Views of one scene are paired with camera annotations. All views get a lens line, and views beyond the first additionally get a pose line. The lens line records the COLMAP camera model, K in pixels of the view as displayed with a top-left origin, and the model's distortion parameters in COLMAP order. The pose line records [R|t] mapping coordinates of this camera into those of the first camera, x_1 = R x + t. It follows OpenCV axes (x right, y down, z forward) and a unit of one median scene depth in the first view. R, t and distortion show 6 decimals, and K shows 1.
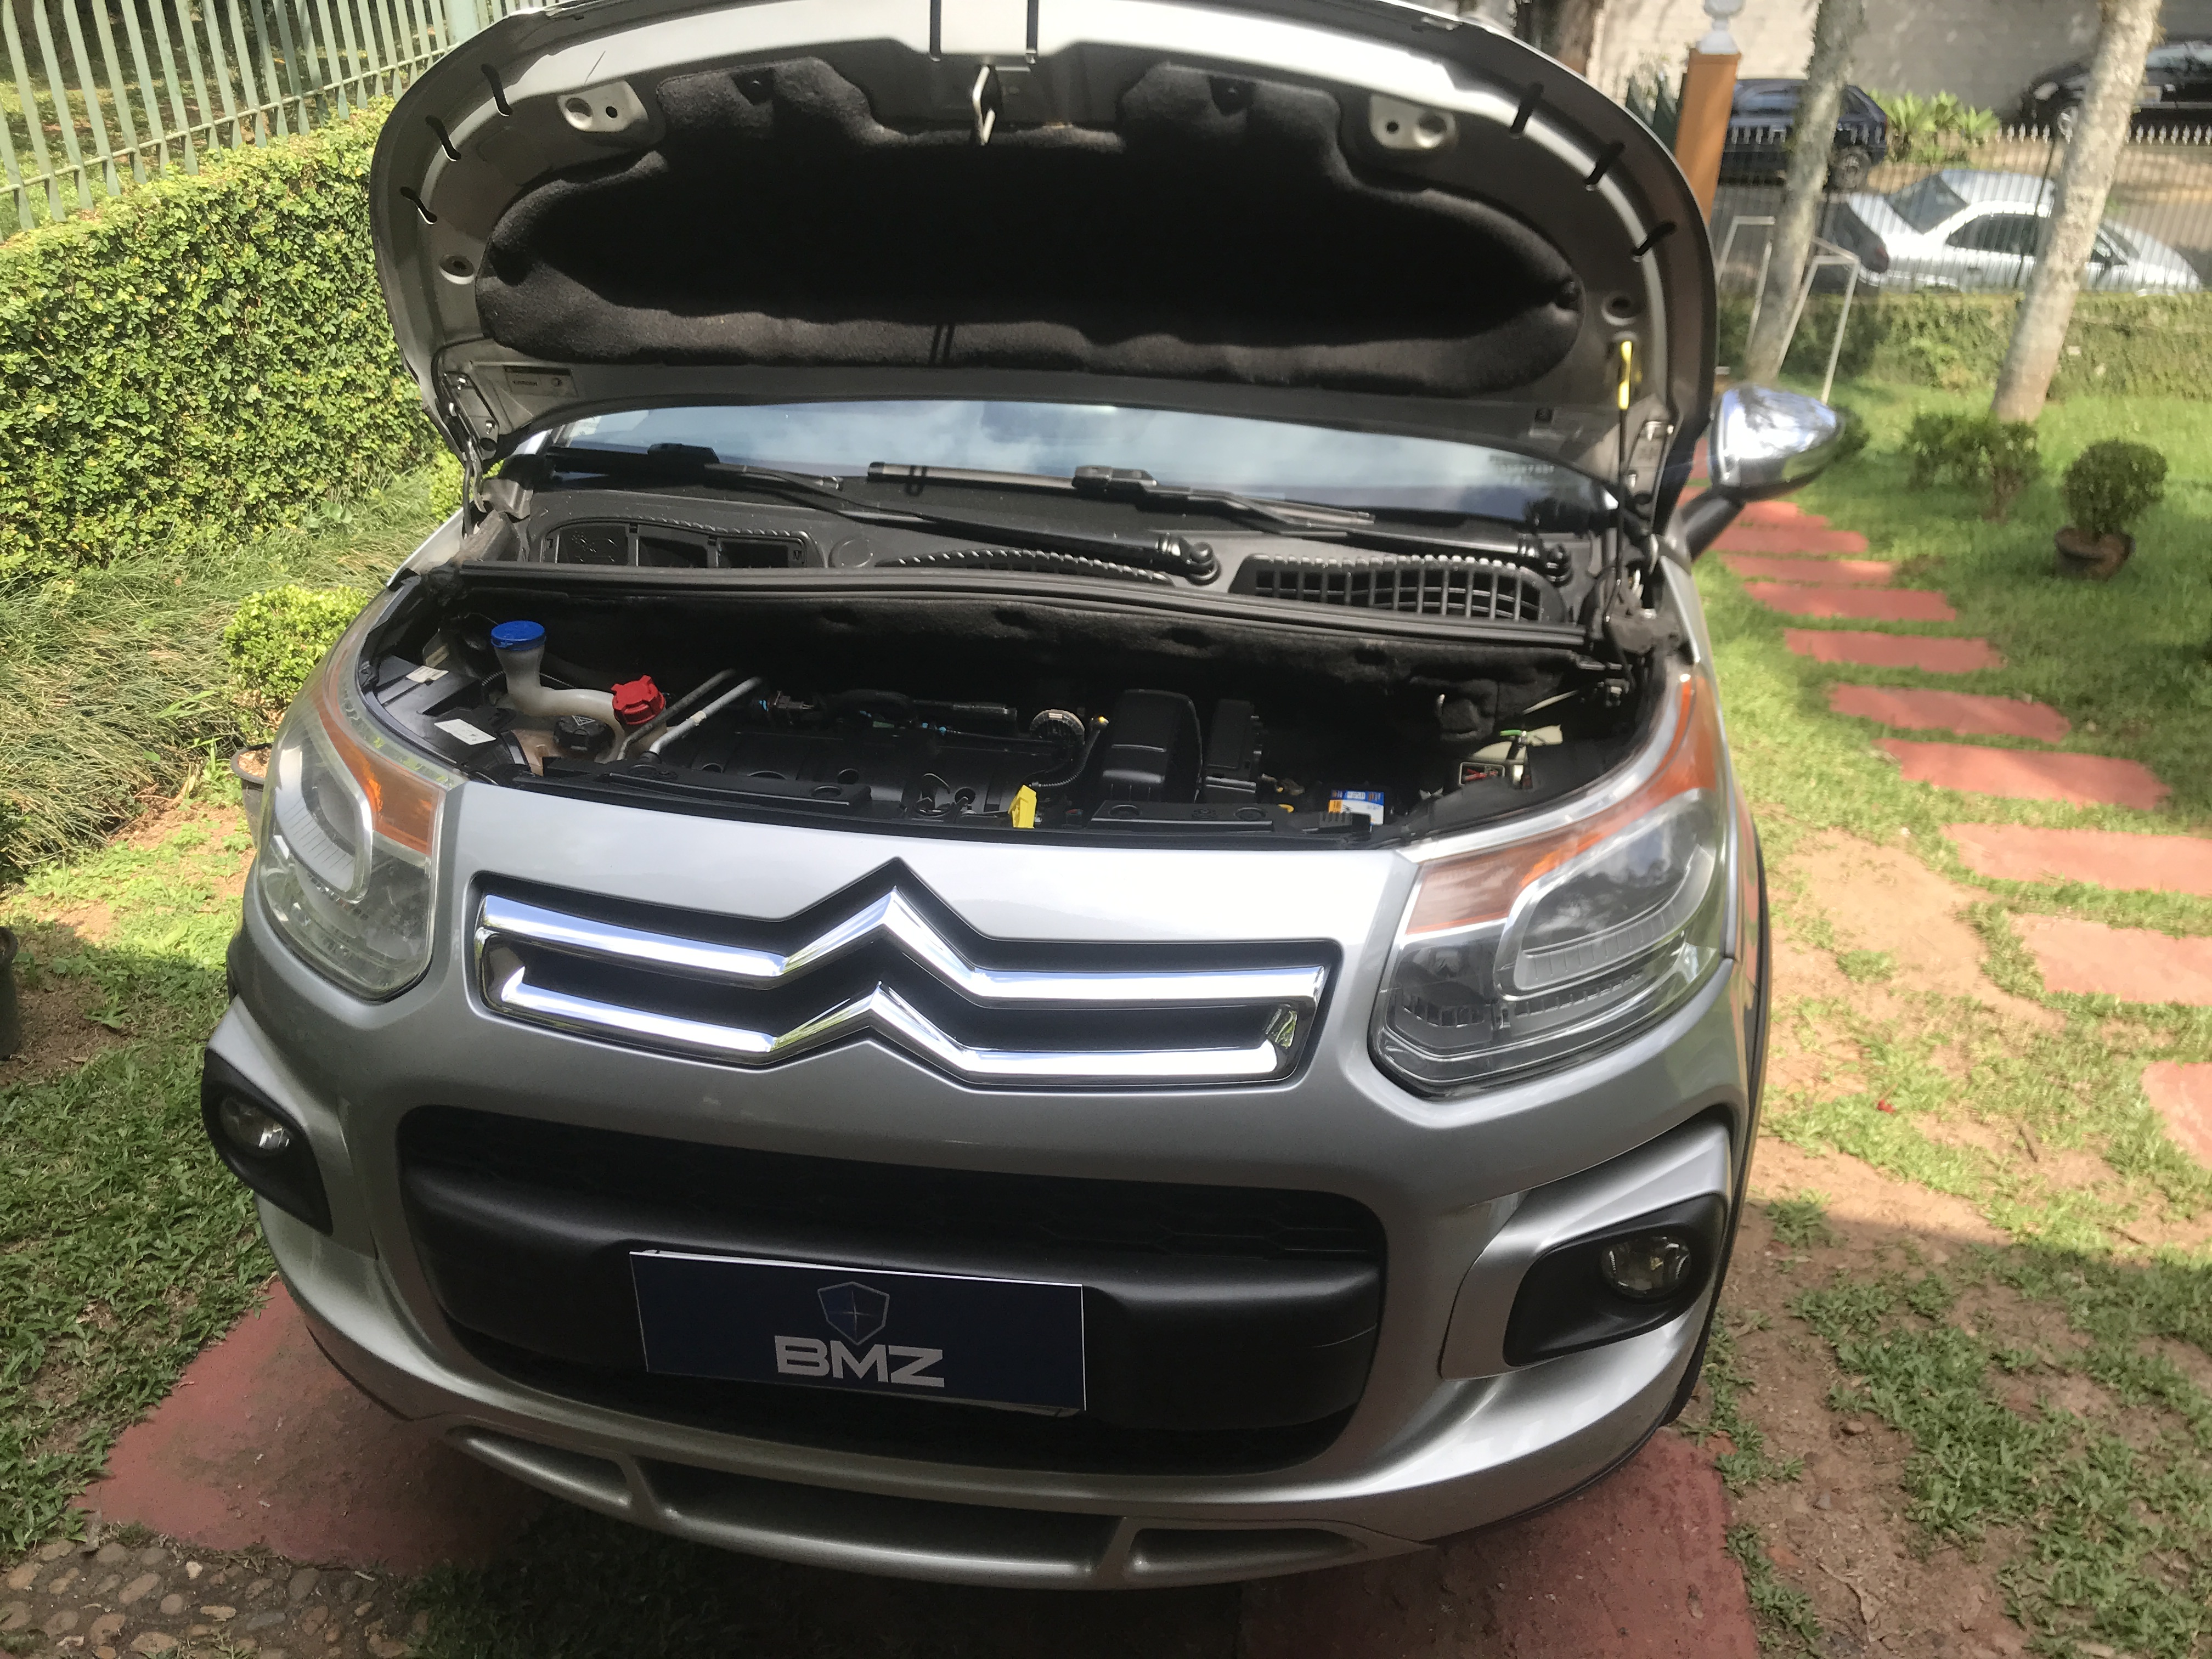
lens RADIAL K [[1836.1, 0, 1106.0], [0, 1836.1, 829.5], [0, 0, 1]] dist [0.005049, 0.008750]
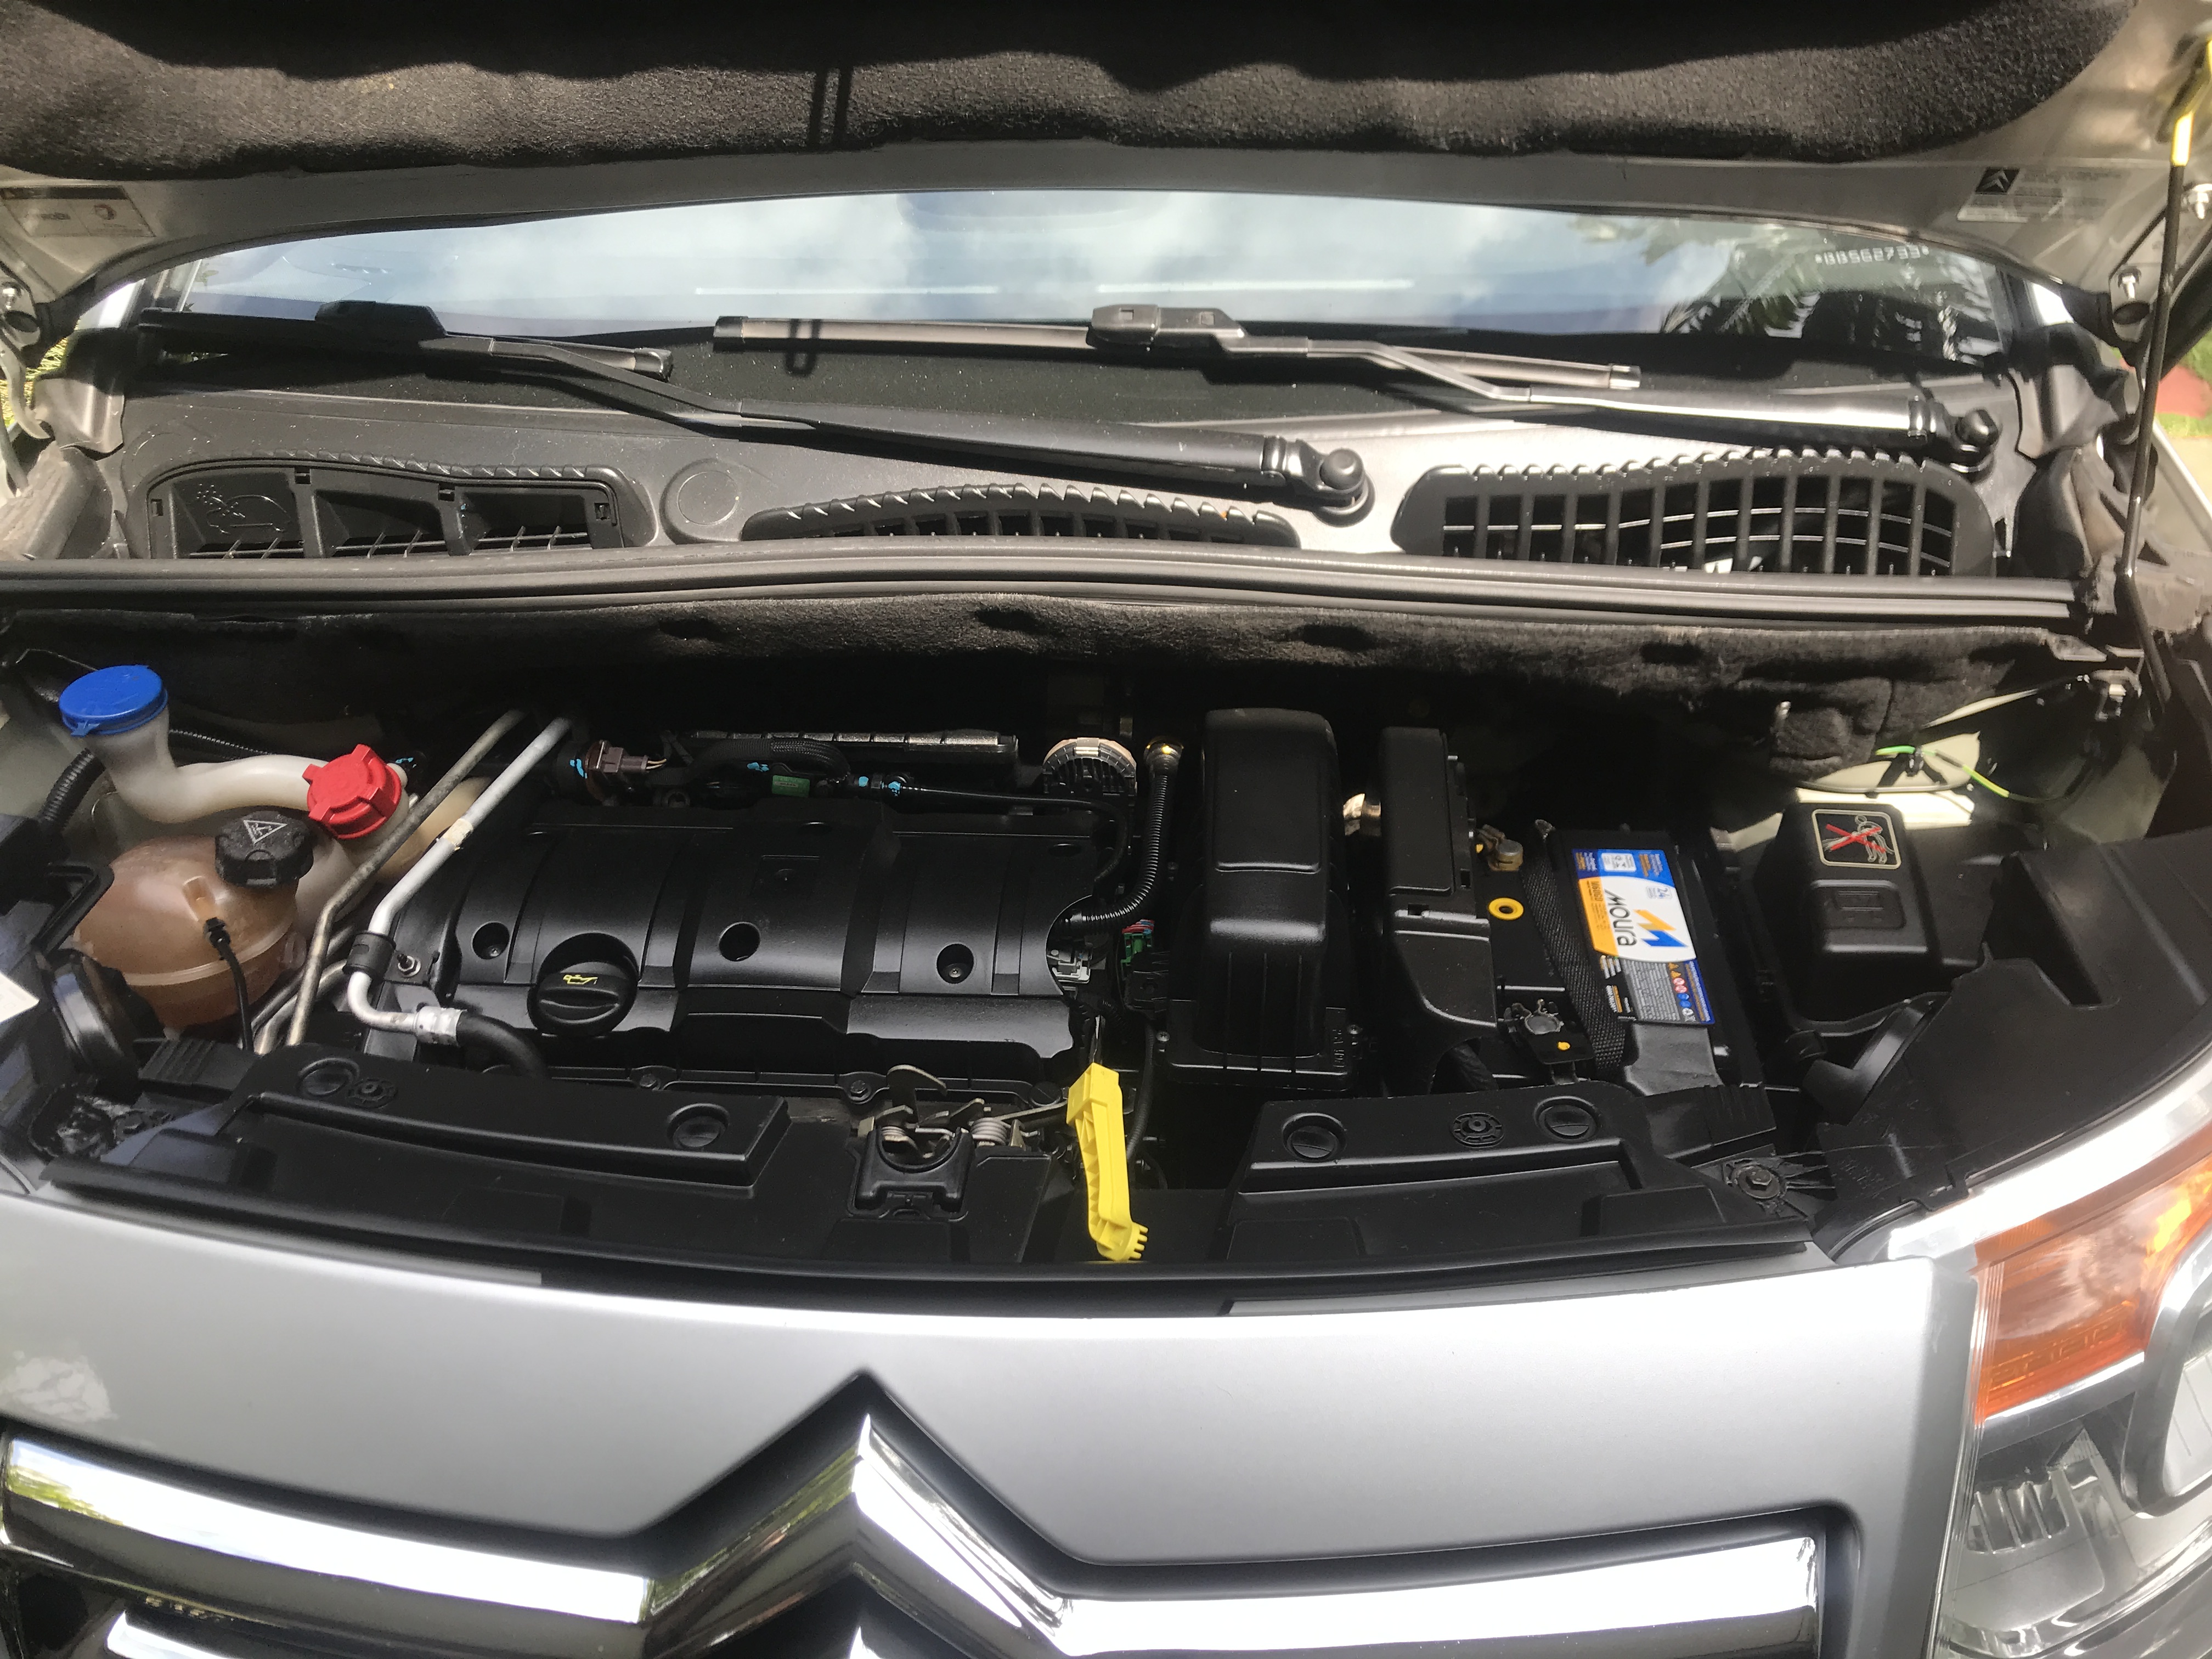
lens RADIAL K [[1858.4, 0, 1111.2], [0, 1858.4, 827.4], [0, 0, 1]] dist [-0.073301, 0.152017]
pose [[0.995876, -0.082310, 0.038163, -0.022225], [0.073278, 0.977744, 0.196590, -0.076496], [-0.053495, -0.192983, 0.979743, 0.212870]]
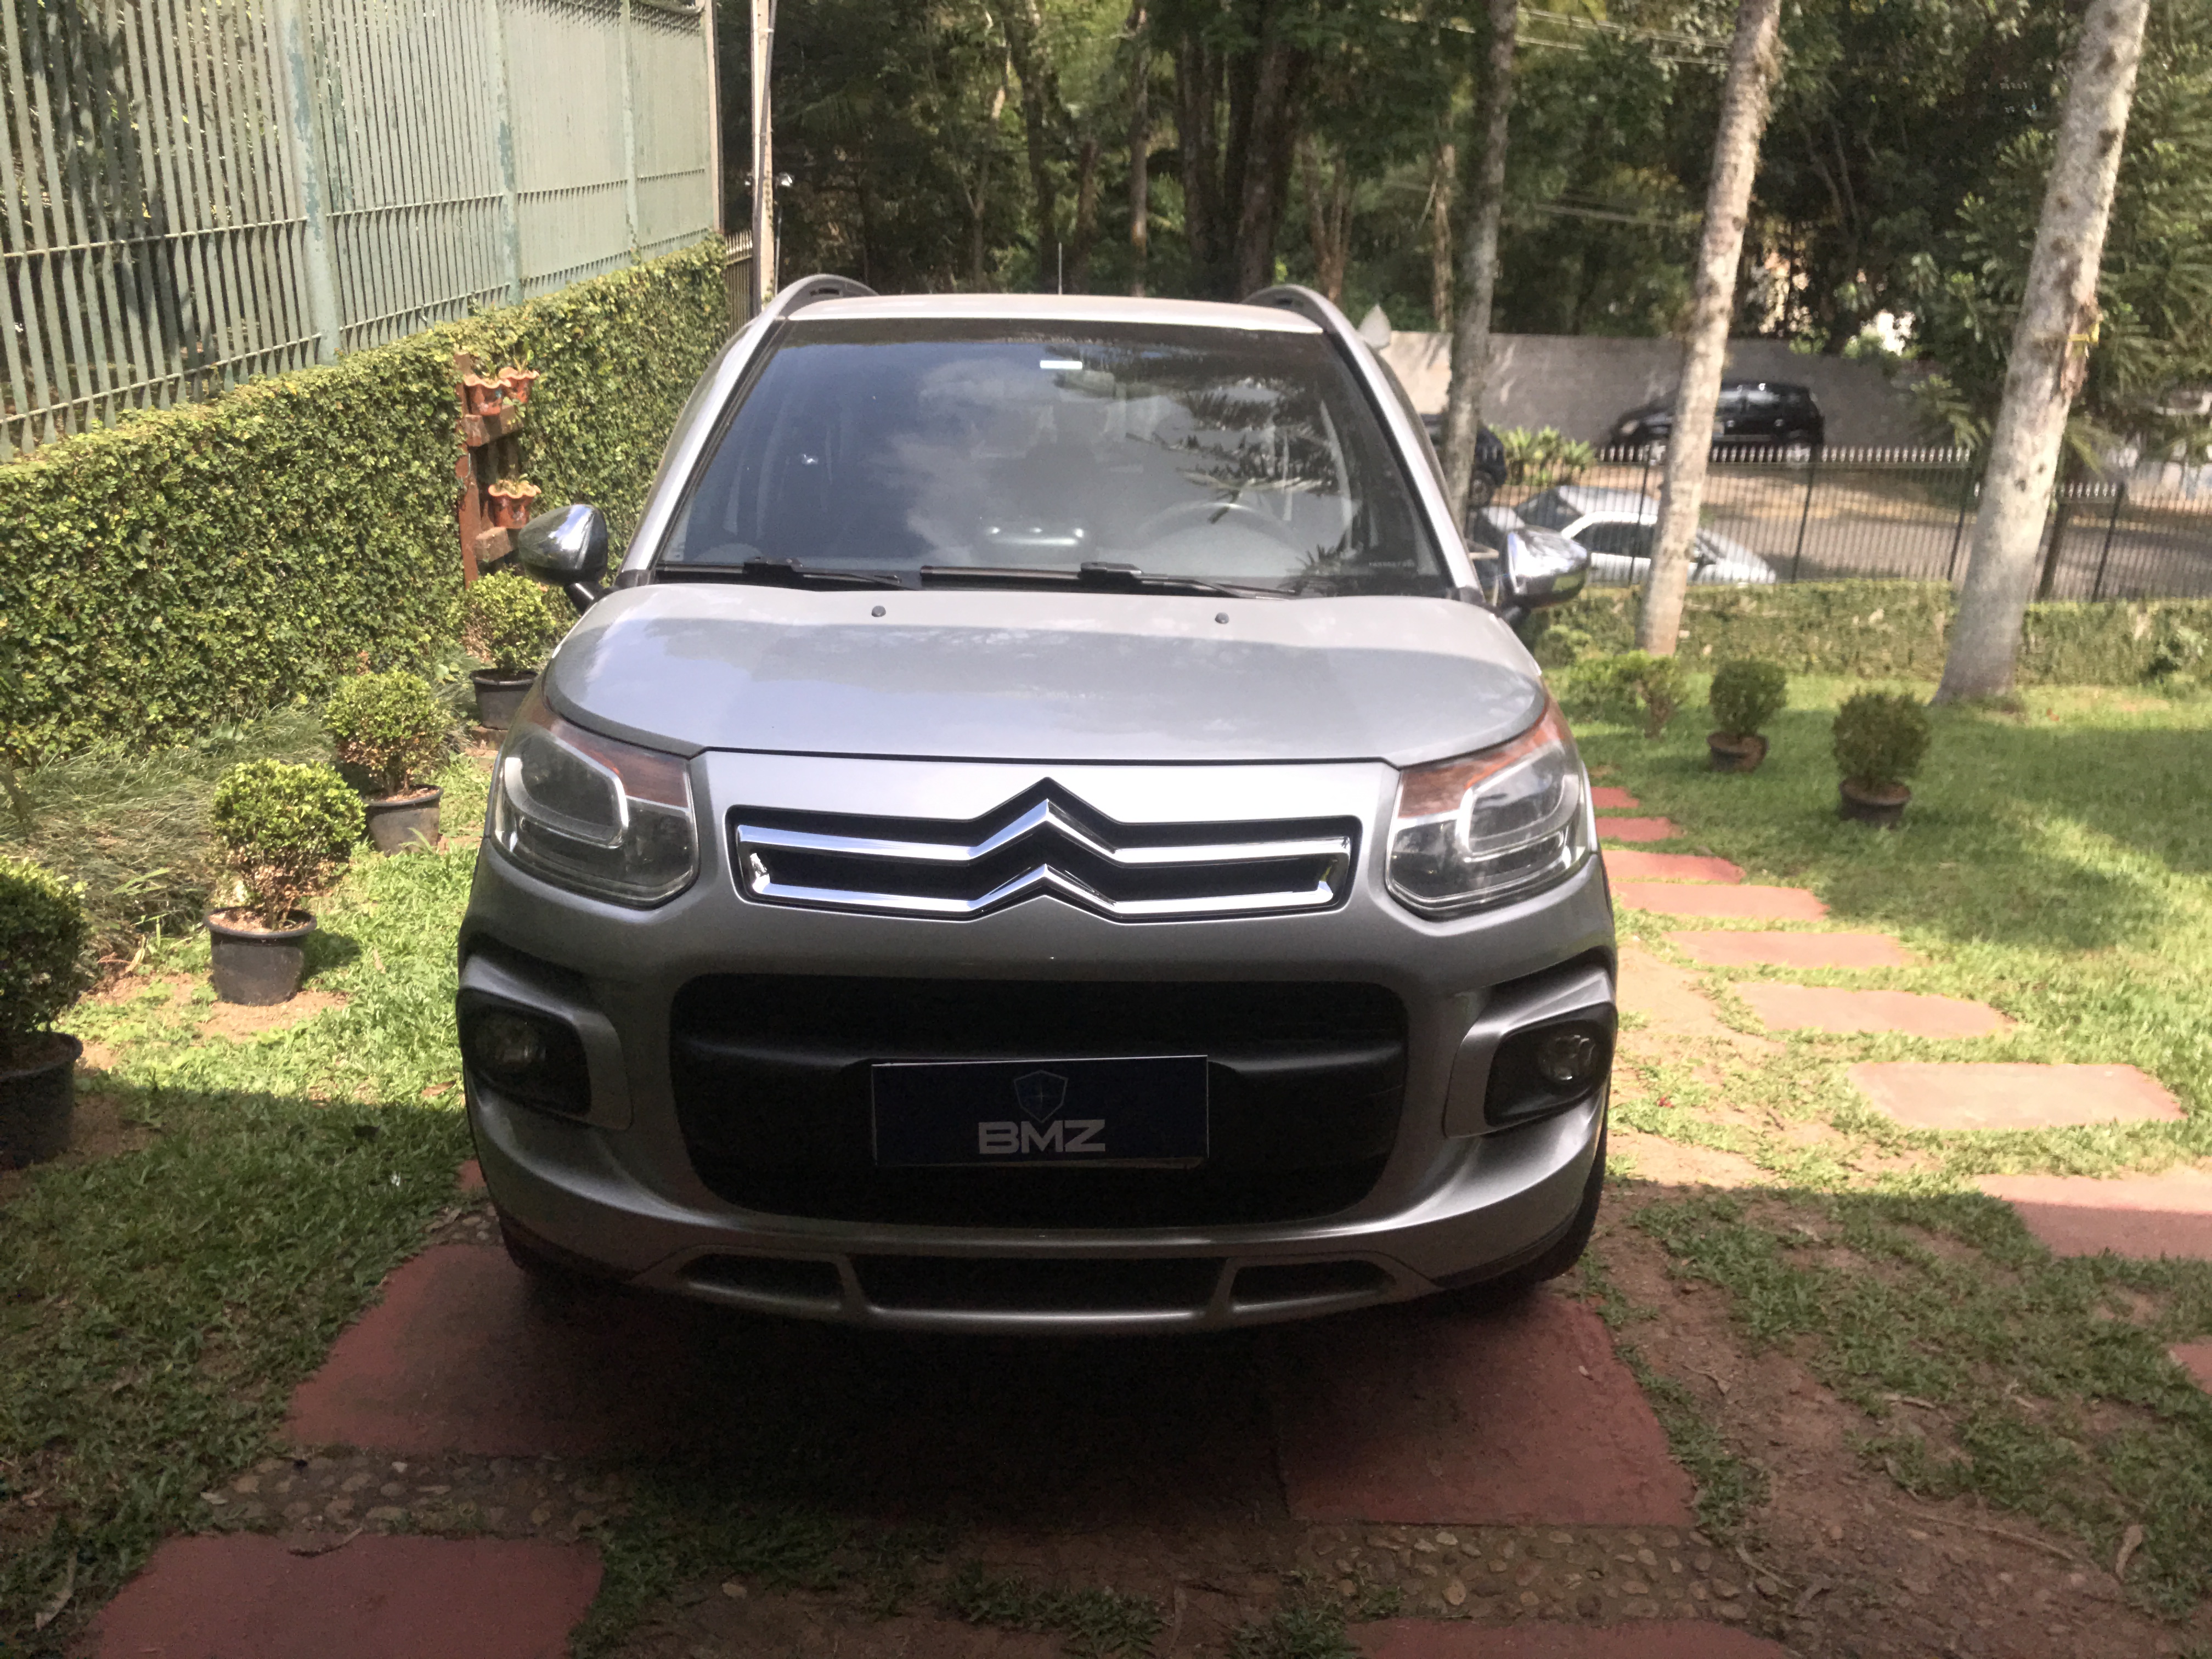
lens RADIAL K [[1836.1, 0, 1106.0], [0, 1836.1, 829.5], [0, 0, 1]] dist [0.005049, 0.008750]
pose [[0.984857, -0.033963, 0.170008, -0.115876], [0.062419, 0.984324, -0.164952, 0.108780], [-0.161741, 0.173066, 0.971539, -0.138821]]
